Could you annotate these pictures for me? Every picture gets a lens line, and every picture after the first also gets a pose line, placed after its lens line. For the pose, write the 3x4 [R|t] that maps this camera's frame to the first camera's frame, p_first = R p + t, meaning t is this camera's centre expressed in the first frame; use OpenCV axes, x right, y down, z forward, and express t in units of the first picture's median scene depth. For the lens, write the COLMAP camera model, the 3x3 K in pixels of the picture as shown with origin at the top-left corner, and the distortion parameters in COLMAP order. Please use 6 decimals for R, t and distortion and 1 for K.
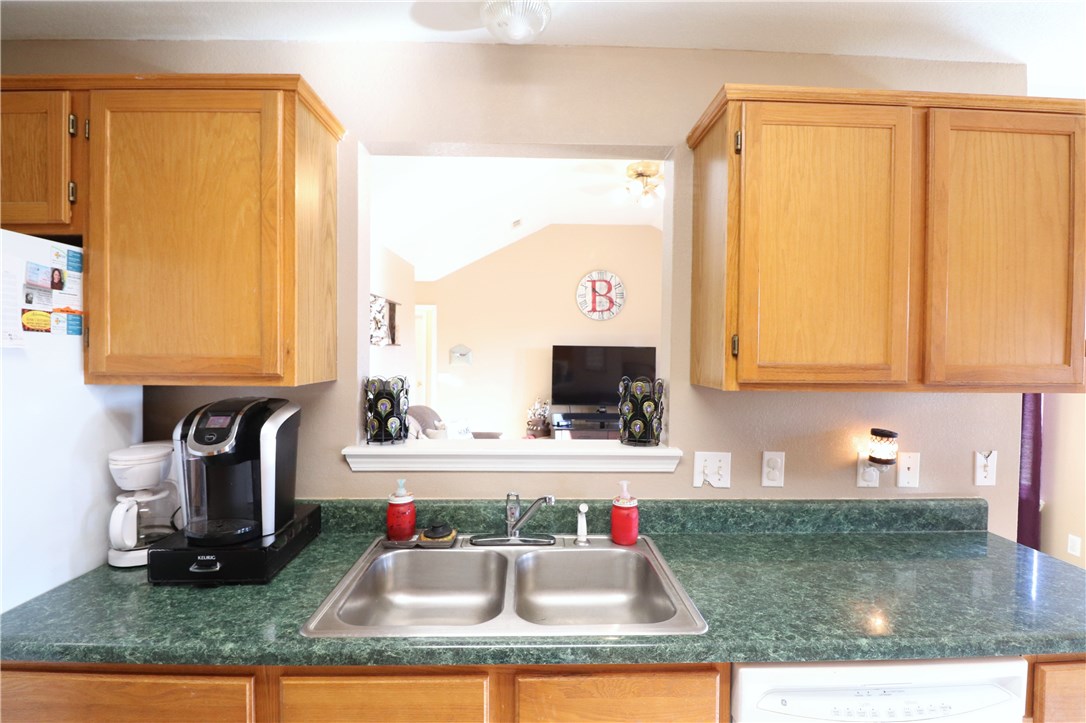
lens RADIAL K [[508.8, 0, 543.0], [0, 508.8, 361.5], [0, 0, 1]] dist [0.007433, -0.000224]
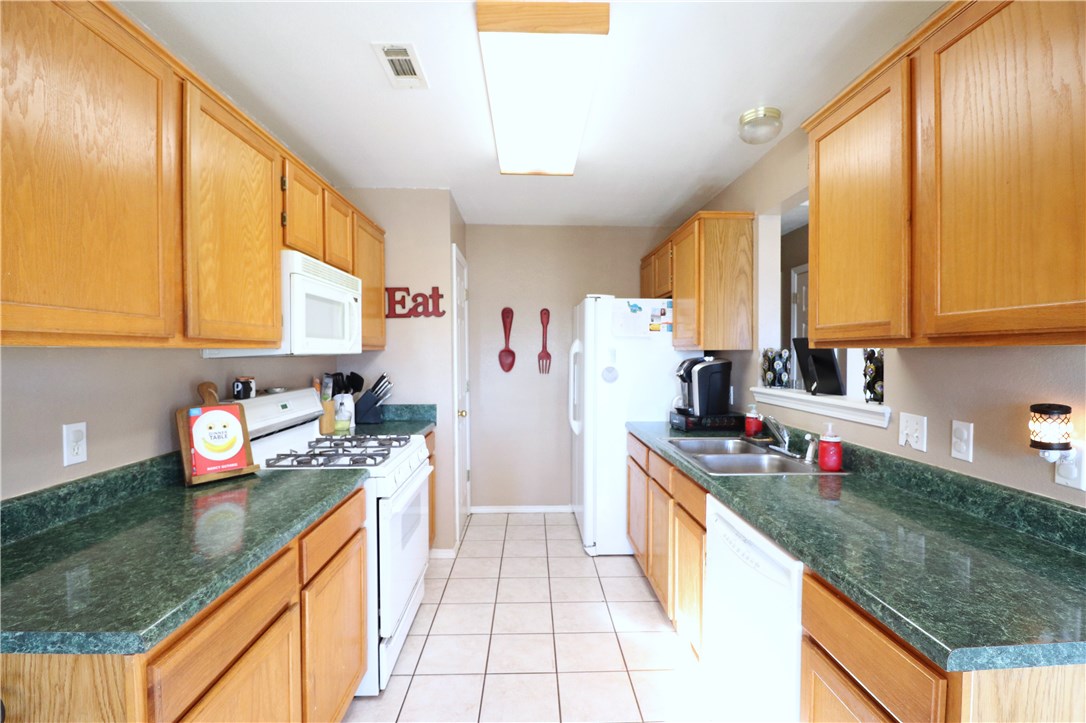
lens RADIAL K [[508.8, 0, 543.0], [0, 508.8, 361.5], [0, 0, 1]] dist [0.007433, -0.000224]
pose [[-0.003520, 0.008032, -0.999962, 1.392457], [-0.008165, 0.999934, 0.008061, 0.070549], [0.999960, 0.008194, -0.003455, 0.259554]]
